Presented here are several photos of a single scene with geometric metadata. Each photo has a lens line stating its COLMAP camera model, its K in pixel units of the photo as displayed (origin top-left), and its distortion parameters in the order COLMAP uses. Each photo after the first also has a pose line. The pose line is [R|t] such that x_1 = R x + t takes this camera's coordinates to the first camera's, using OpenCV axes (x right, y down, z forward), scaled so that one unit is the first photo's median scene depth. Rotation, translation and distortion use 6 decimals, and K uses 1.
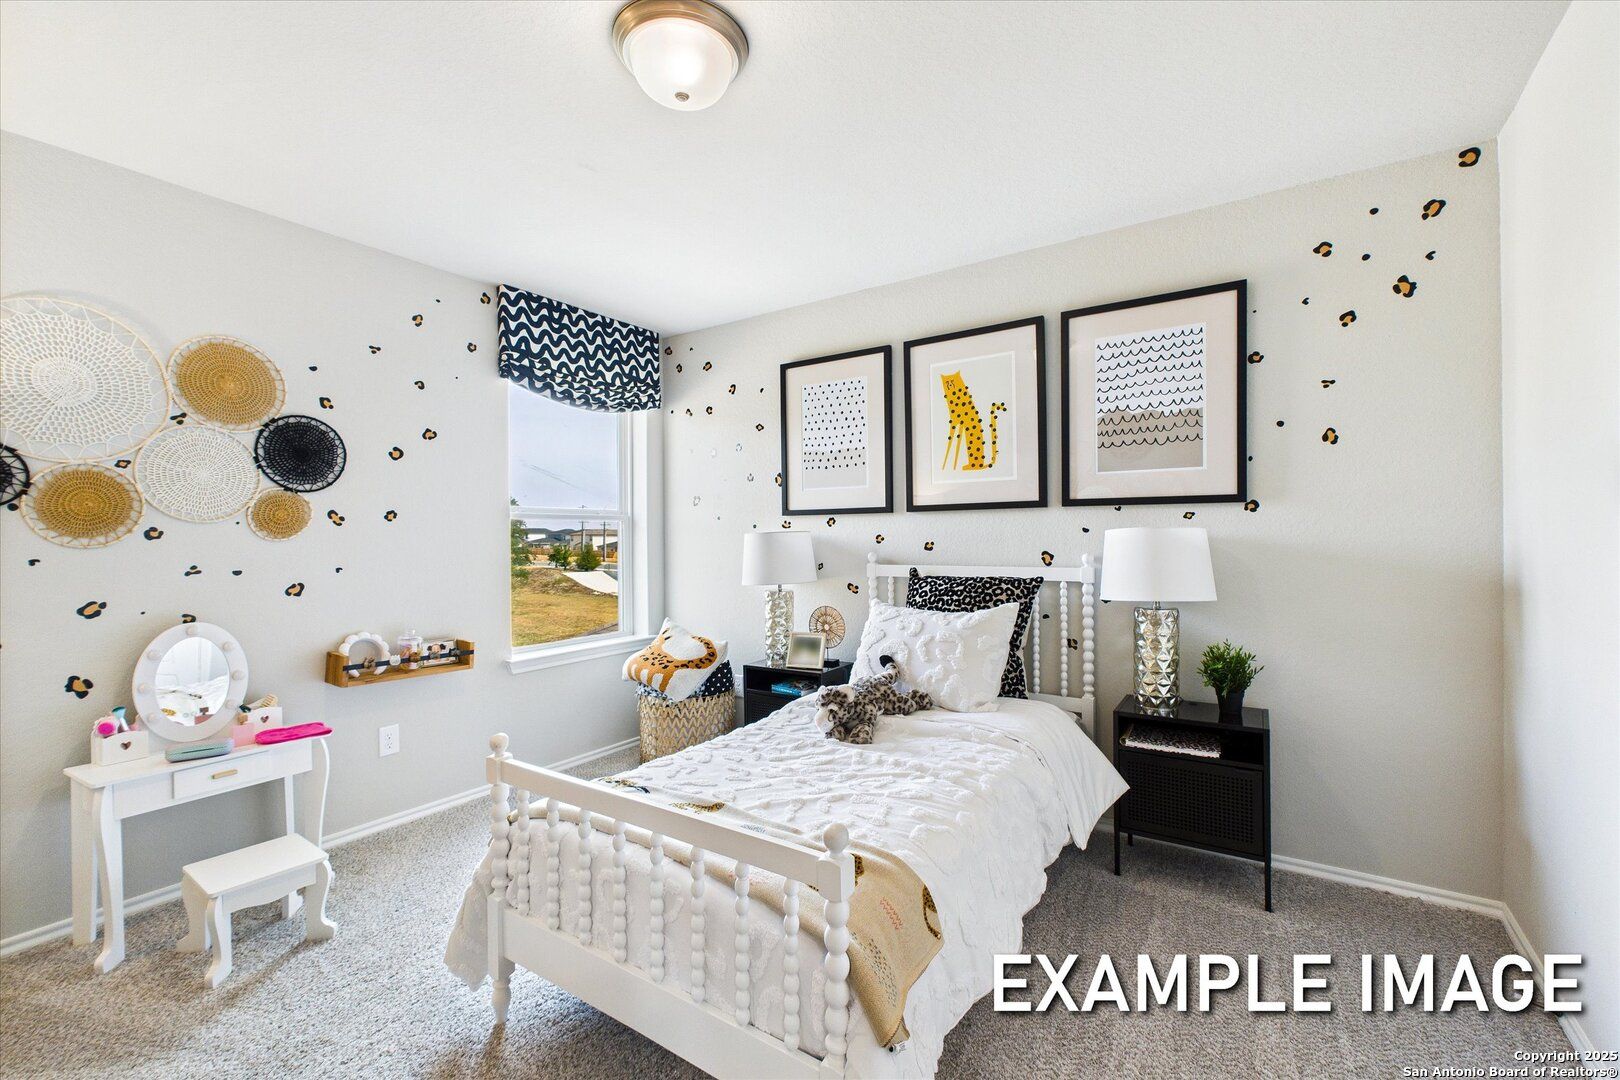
lens RADIAL K [[682.4, 0, 812.2], [0, 682.4, 536.6], [0, 0, 1]] dist [0.001174, -0.000057]
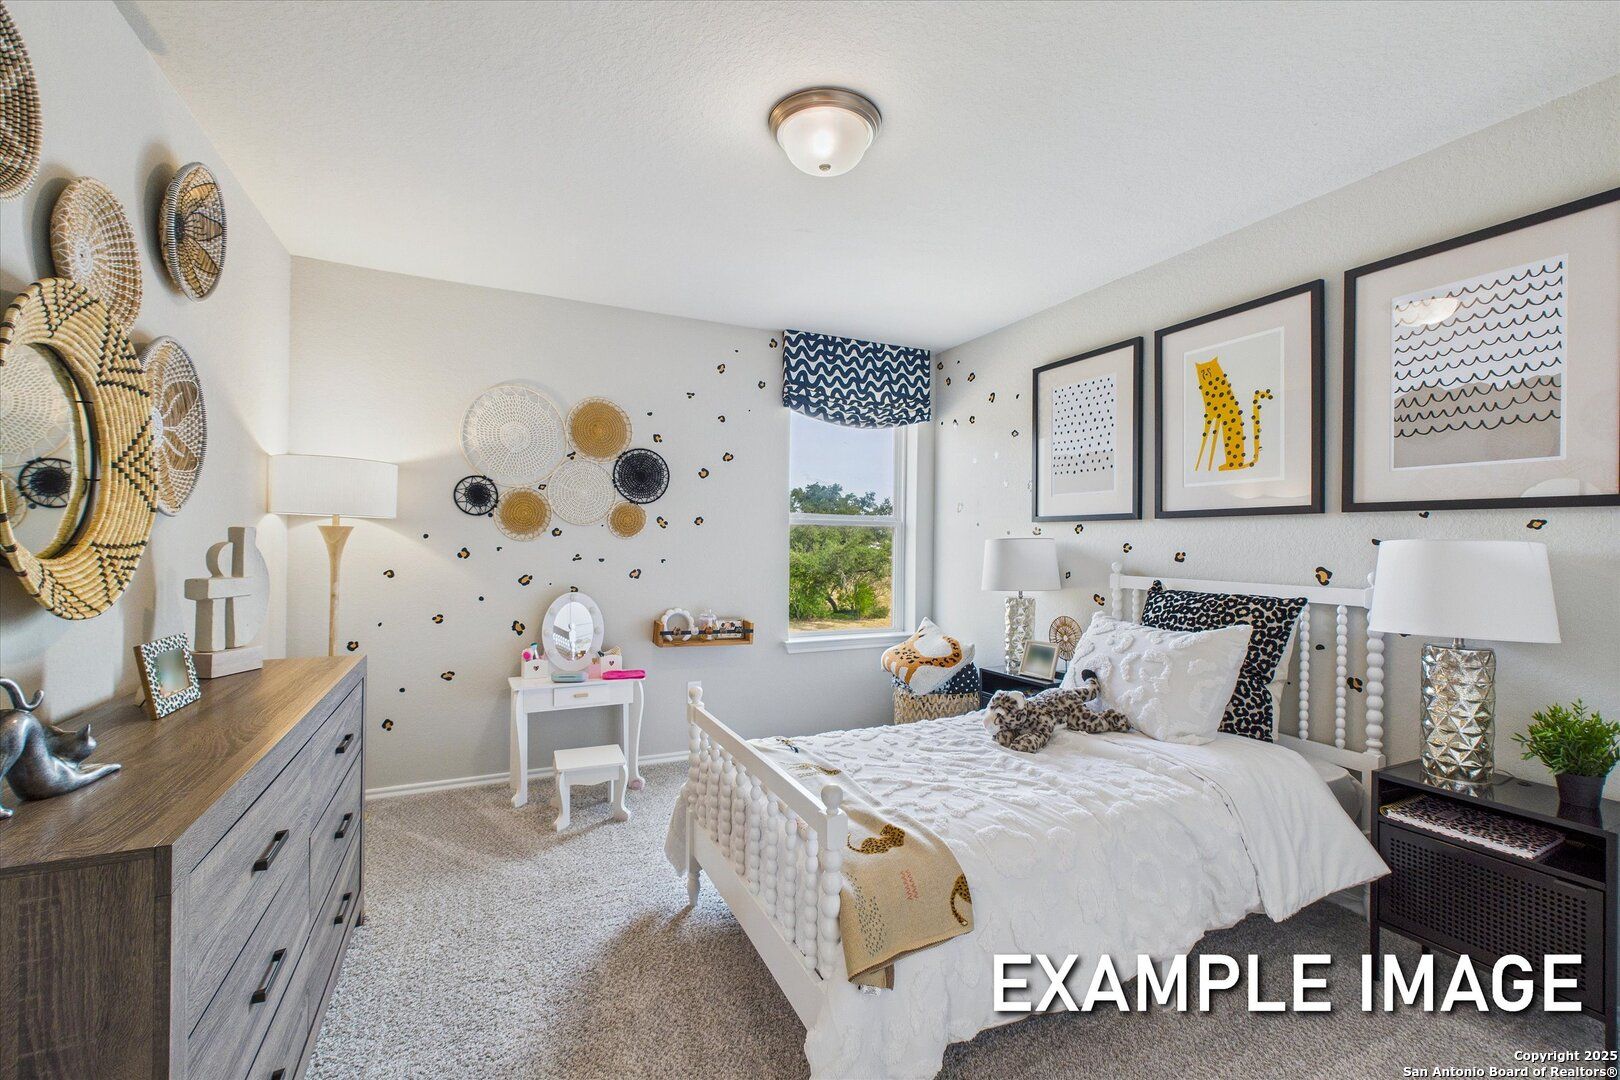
lens RADIAL K [[682.4, 0, 811.0], [0, 682.4, 539.7], [0, 0, 1]] dist [0.001174, -0.000057]
pose [[0.858892, 0.017495, -0.511858, 0.253219], [-0.019351, 0.999811, 0.001702, -0.001118], [0.511791, 0.008443, 0.859068, -0.013897]]
